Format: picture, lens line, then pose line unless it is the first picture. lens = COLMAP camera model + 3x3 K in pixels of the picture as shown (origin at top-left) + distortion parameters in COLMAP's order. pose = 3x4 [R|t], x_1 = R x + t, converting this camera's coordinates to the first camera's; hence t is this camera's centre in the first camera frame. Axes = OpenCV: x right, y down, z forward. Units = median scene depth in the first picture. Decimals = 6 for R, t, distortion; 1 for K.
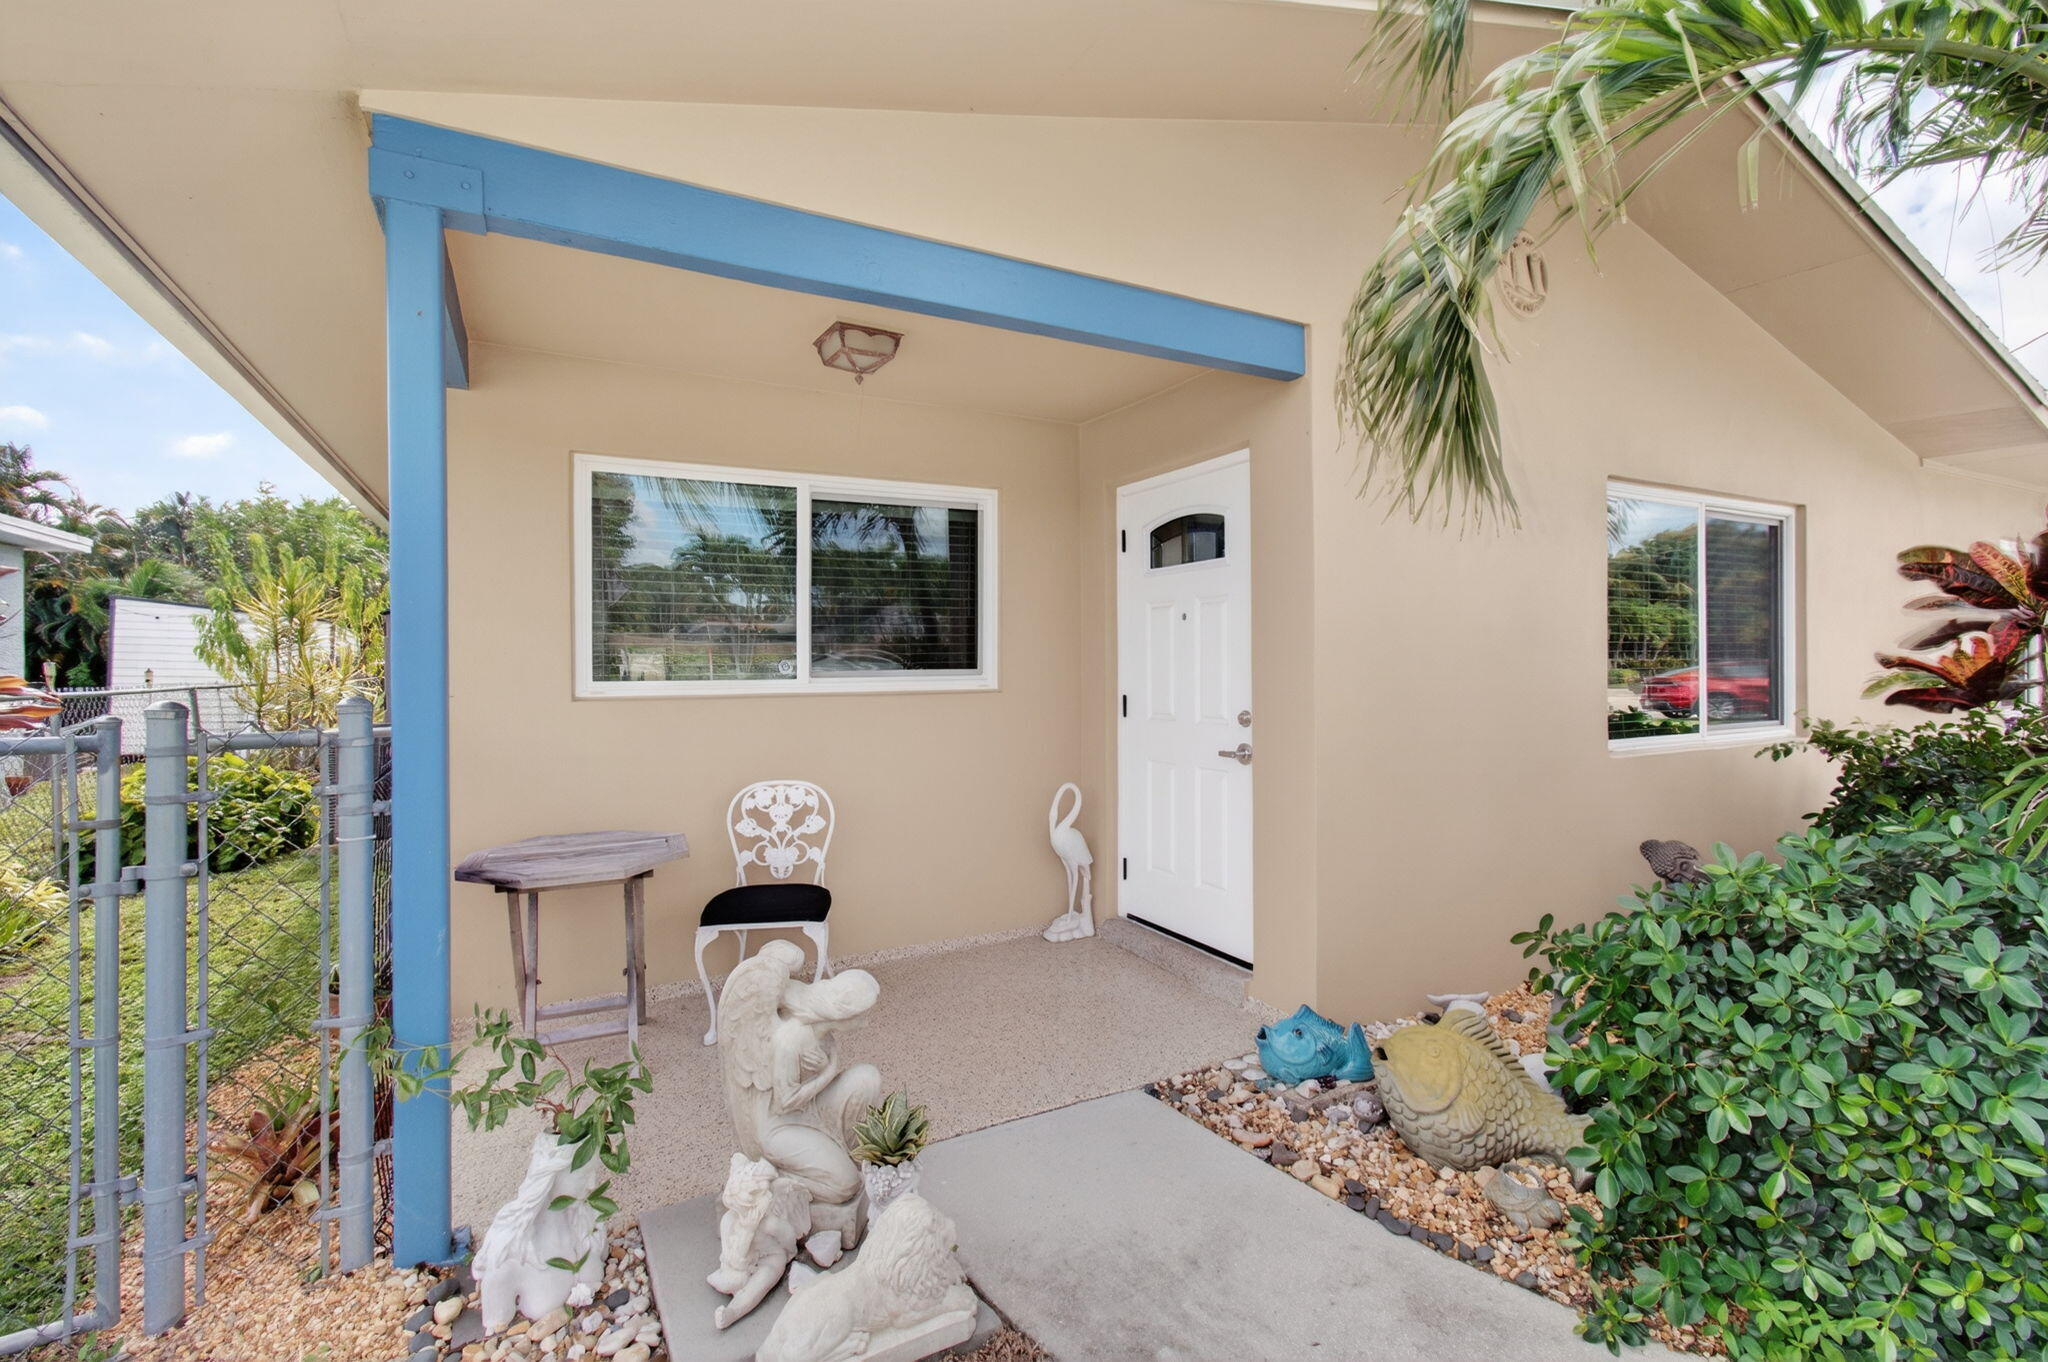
lens RADIAL K [[923.5, 0, 1014.4], [0, 923.5, 677.3], [0, 0, 1]] dist [-0.043216, 0.029474]
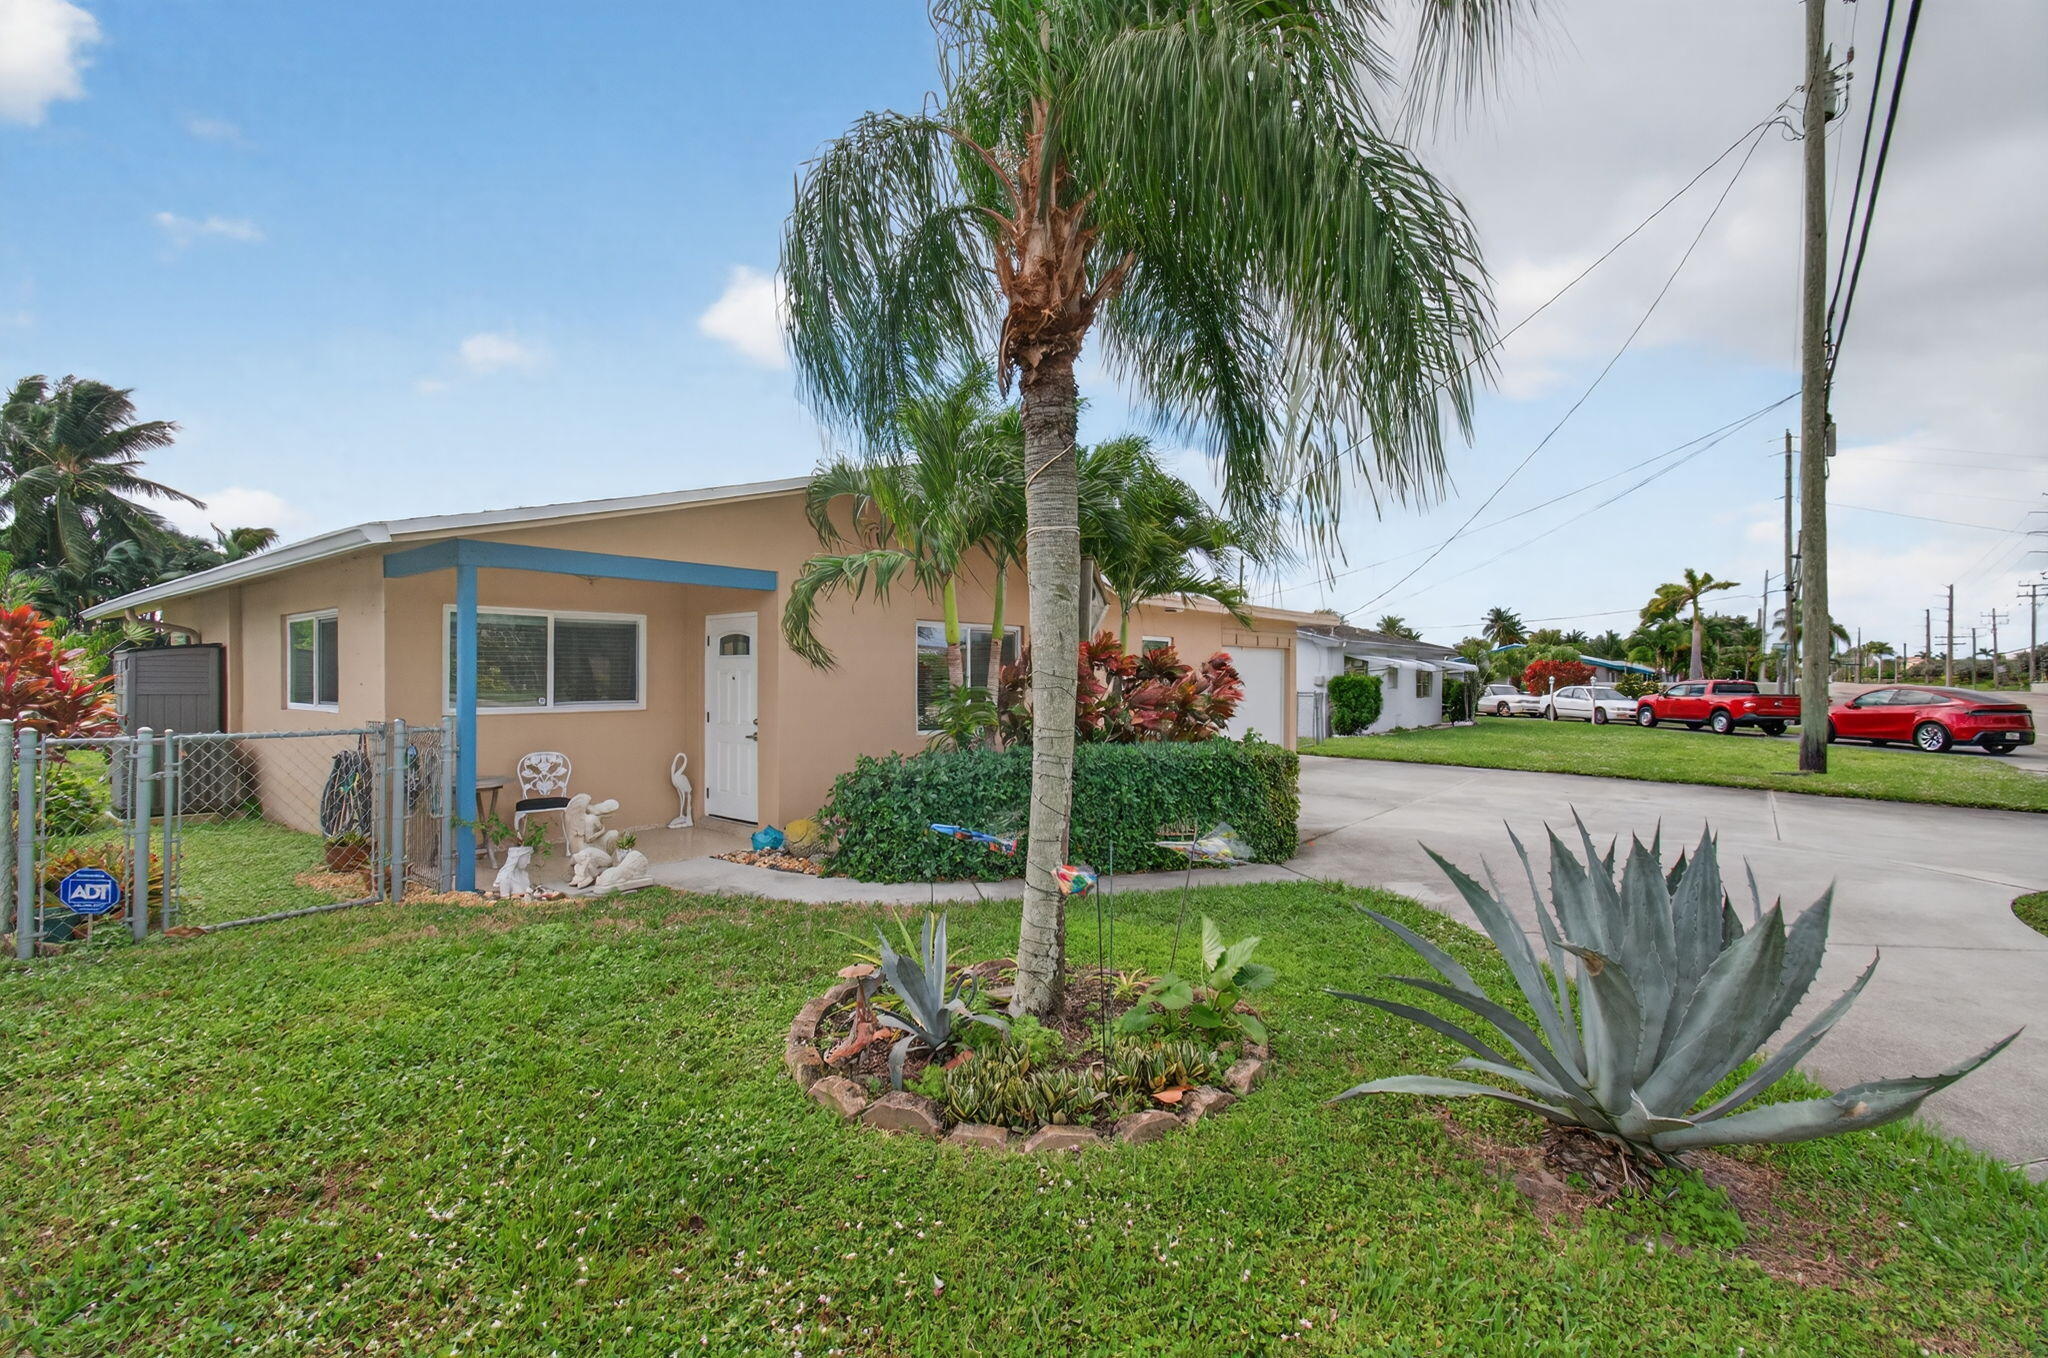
lens RADIAL K [[923.5, 0, 1014.4], [0, 923.5, 675.3], [0, 0, 1]] dist [-0.043216, 0.029474]
pose [[0.920376, 0.007296, 0.390966, -0.073910], [-0.004818, 0.999962, -0.007318, -0.062146], [-0.391005, 0.004852, 0.920376, -1.477727]]
